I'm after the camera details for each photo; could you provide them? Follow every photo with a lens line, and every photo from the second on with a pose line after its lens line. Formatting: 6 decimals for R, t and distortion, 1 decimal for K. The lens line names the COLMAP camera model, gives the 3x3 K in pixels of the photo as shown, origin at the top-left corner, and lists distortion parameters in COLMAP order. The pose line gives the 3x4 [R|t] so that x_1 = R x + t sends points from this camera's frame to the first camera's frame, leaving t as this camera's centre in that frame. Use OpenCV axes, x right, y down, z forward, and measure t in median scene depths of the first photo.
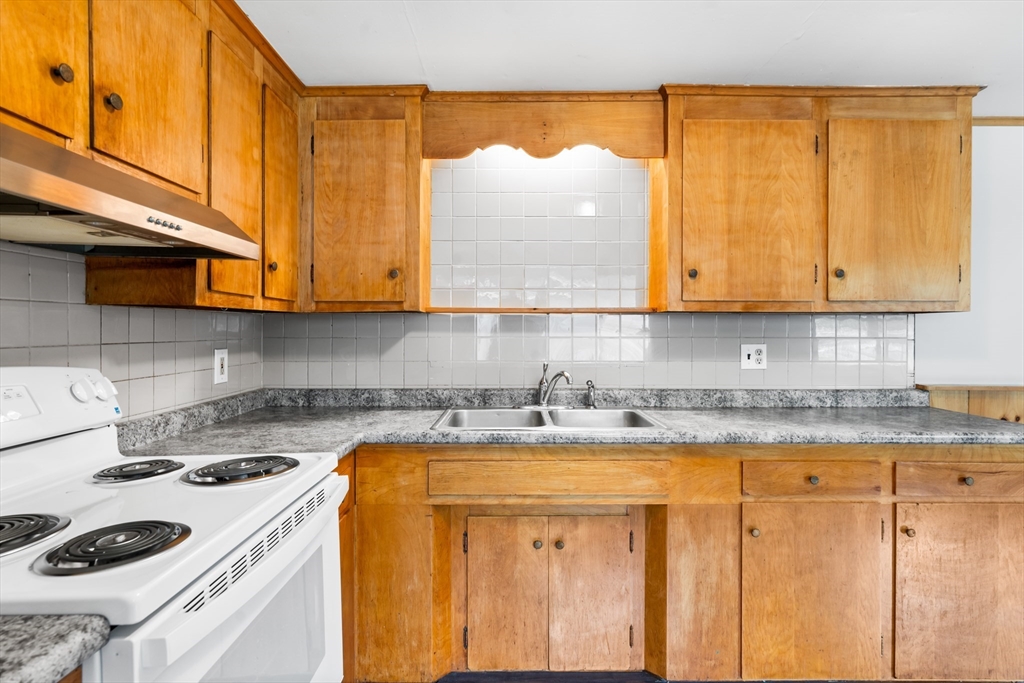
lens RADIAL K [[527.9, 0, 509.2], [0, 527.9, 333.8], [0, 0, 1]] dist [-0.009254, 0.003313]
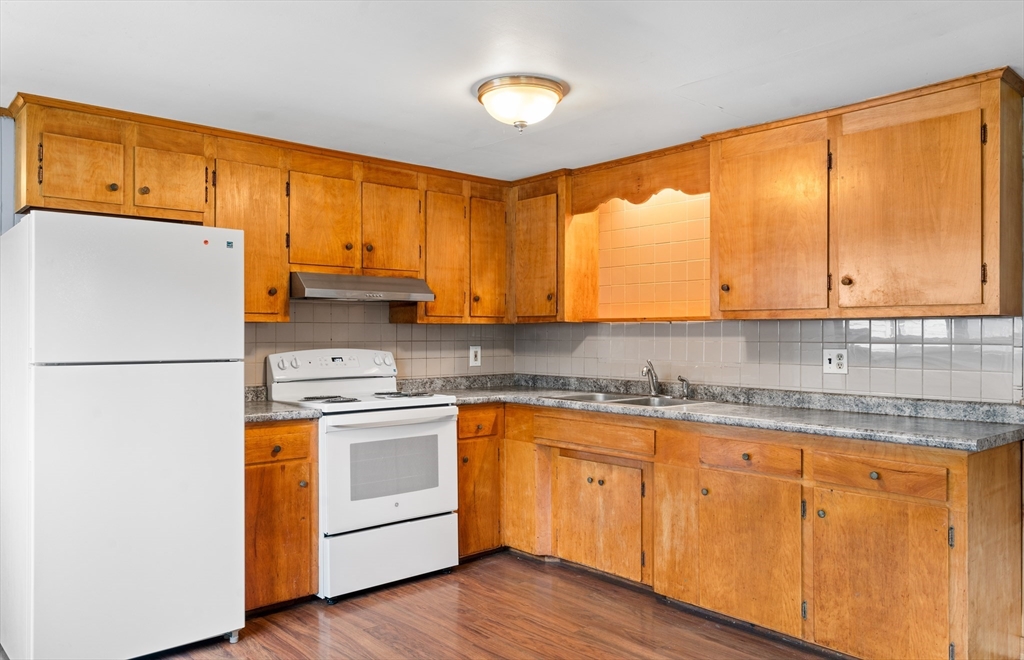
lens RADIAL K [[736.6, 0, 509.5], [0, 736.6, 333.5], [0, 0, 1]] dist [-0.000421, -0.007057]
pose [[0.664168, -0.000418, -0.747583, 1.278793], [-0.005849, 0.999966, -0.005756, 0.001885], [0.747560, 0.008196, 0.664143, -0.479360]]
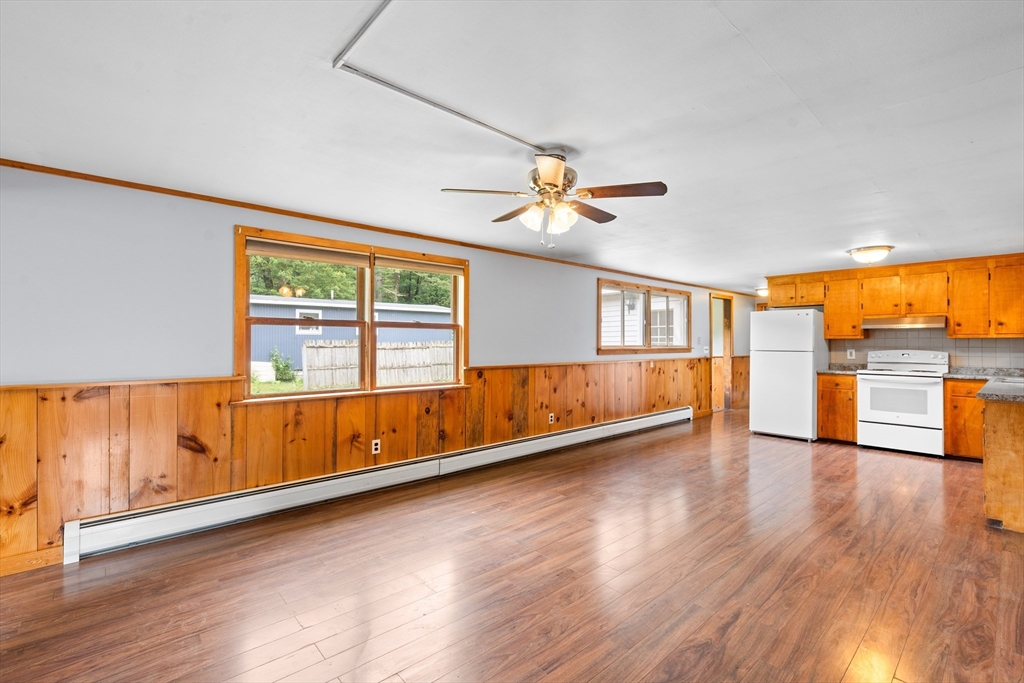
lens RADIAL K [[469.1, 0, 508.1], [0, 469.1, 339.9], [0, 0, 1]] dist [-0.000418, 0.000206]
pose [[-0.725738, 0.005521, -0.687949, 3.148299], [-0.000103, 0.999967, 0.008134, -0.047163], [0.687971, 0.005973, -0.725714, 0.885637]]
